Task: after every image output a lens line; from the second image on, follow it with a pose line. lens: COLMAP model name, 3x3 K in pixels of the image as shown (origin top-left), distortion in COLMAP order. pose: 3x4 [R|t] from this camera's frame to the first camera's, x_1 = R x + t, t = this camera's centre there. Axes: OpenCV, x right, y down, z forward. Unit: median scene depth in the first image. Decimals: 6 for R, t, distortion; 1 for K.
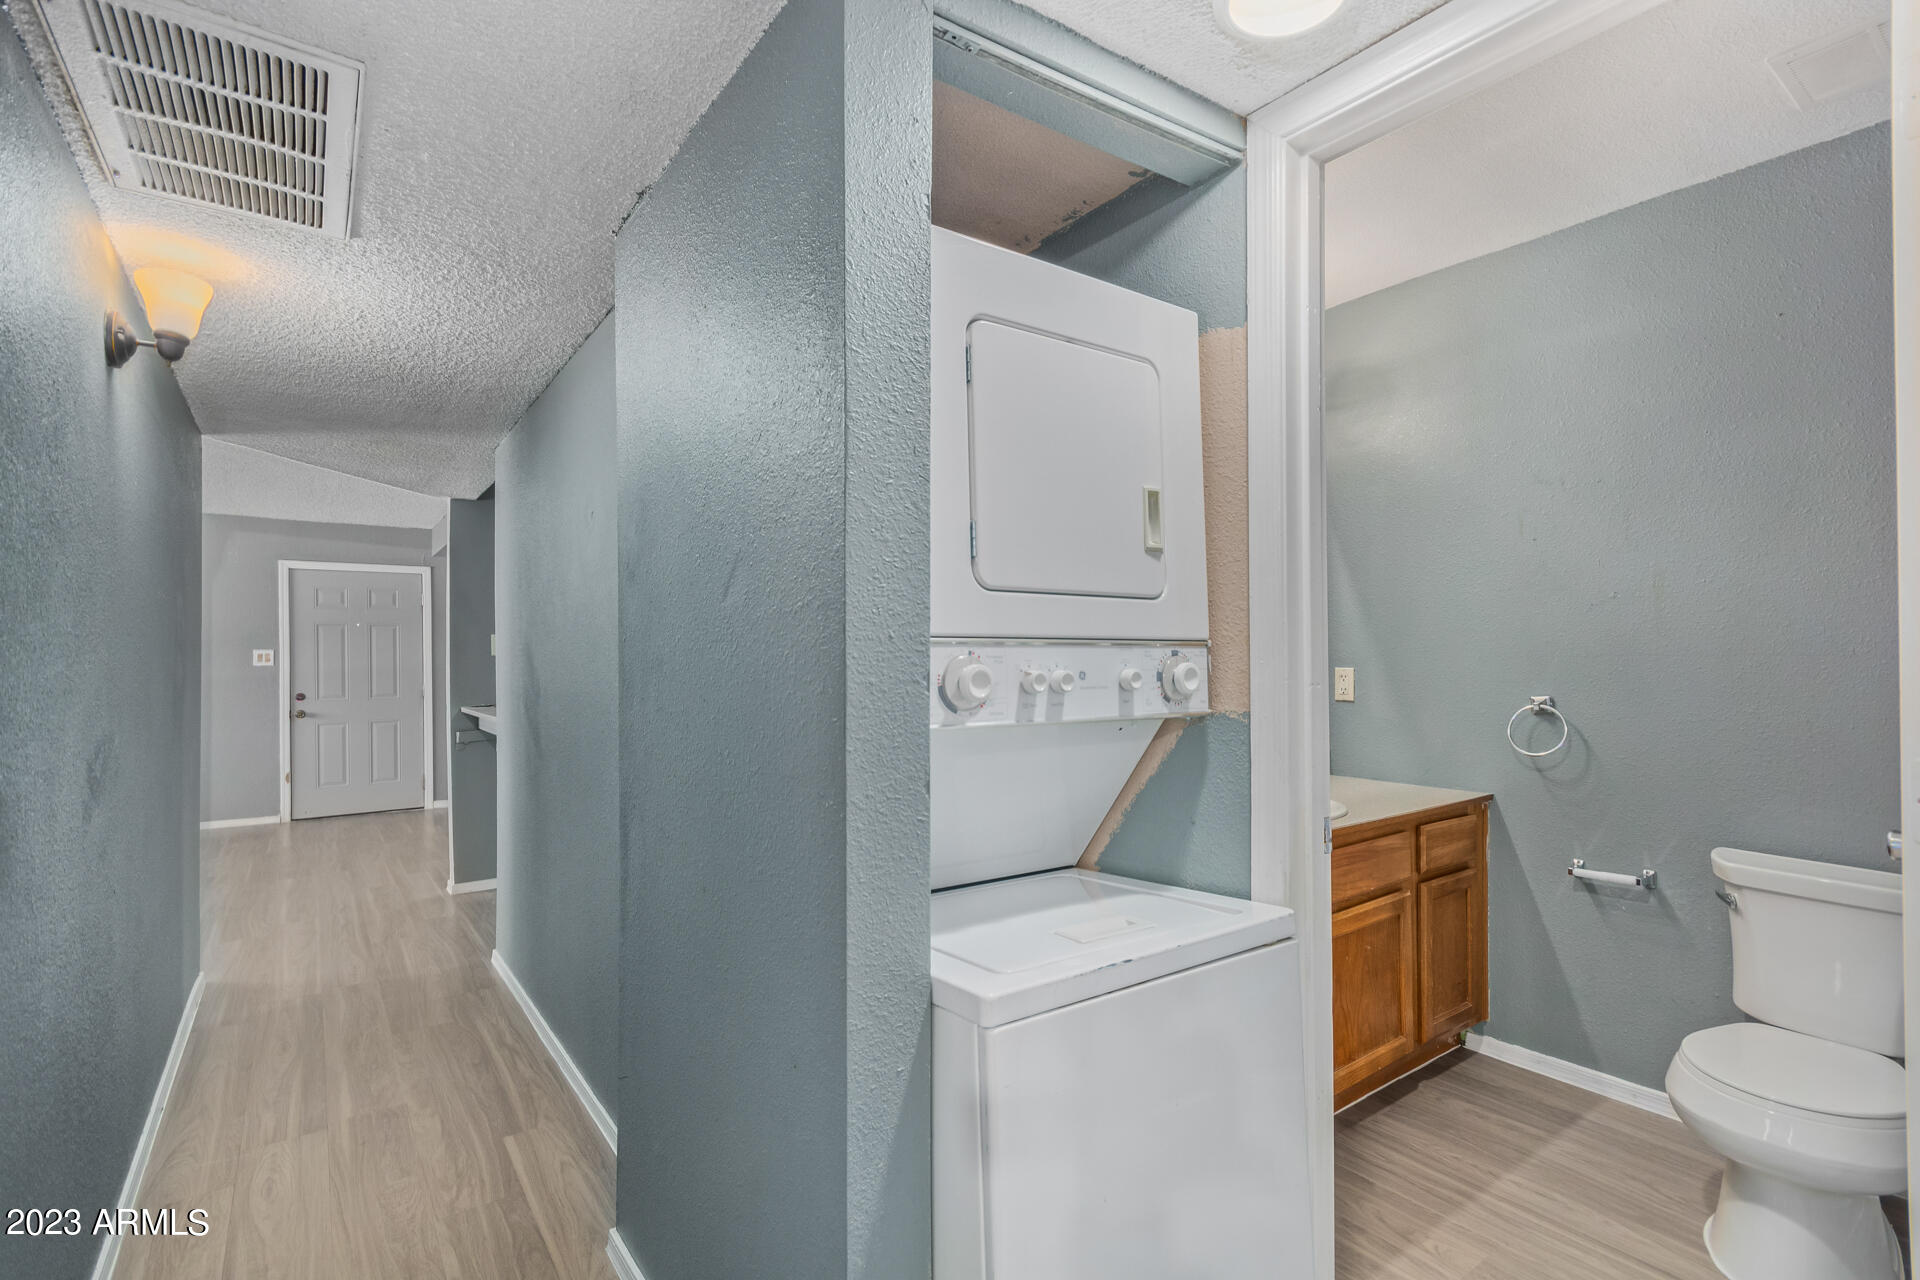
lens RADIAL K [[904.2, 0, 956.0], [0, 904.2, 658.5], [0, 0, 1]] dist [0.010933, 0.000368]
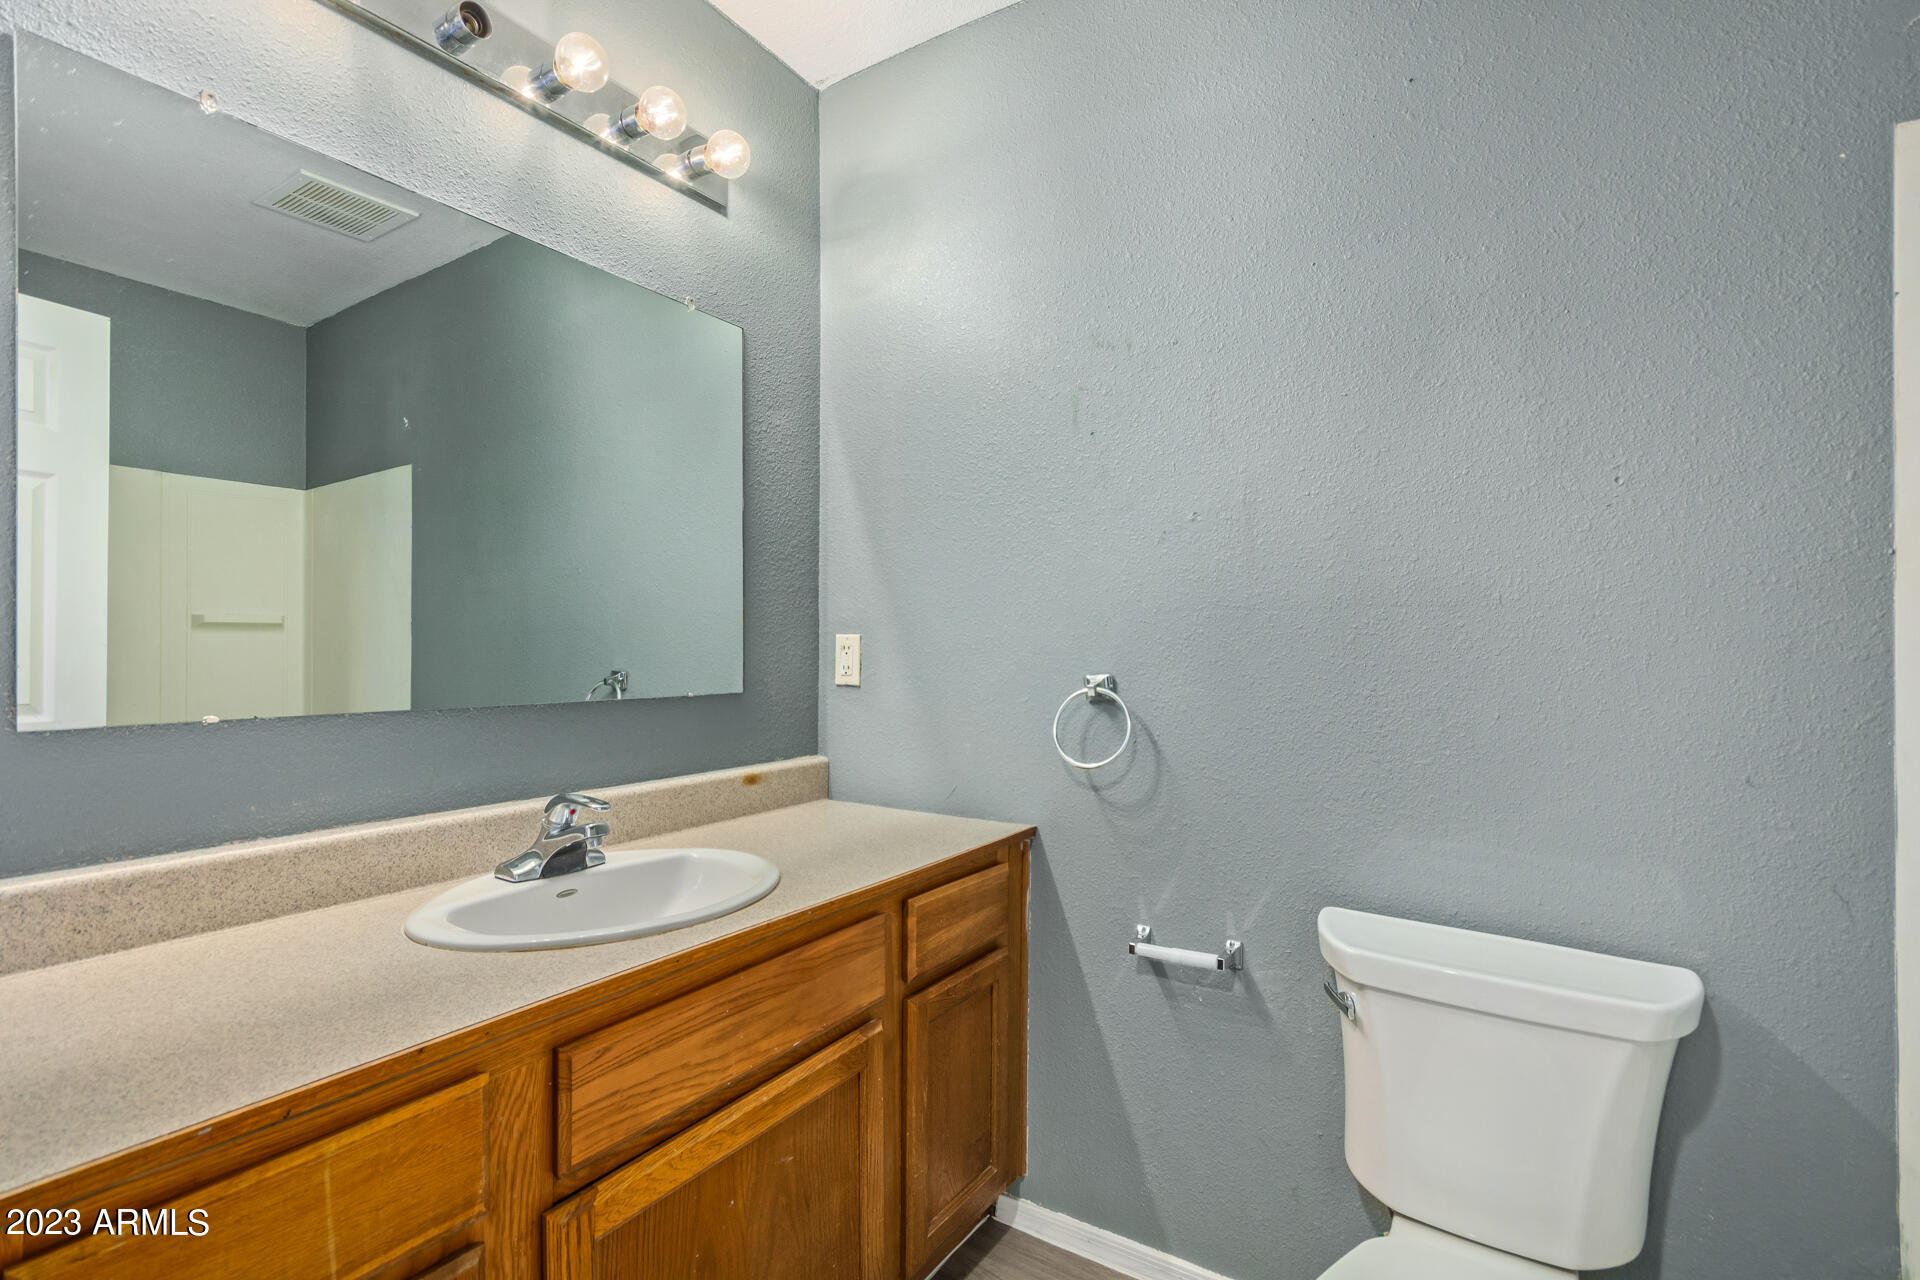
lens RADIAL K [[904.2, 0, 956.0], [0, 904.2, 658.5], [0, 0, 1]] dist [0.010933, 0.000368]
pose [[0.933082, 0.007561, 0.359585, 0.331467], [-0.008783, 0.999960, 0.001765, 0.031122], [-0.359557, -0.004805, 0.933111, 0.454135]]
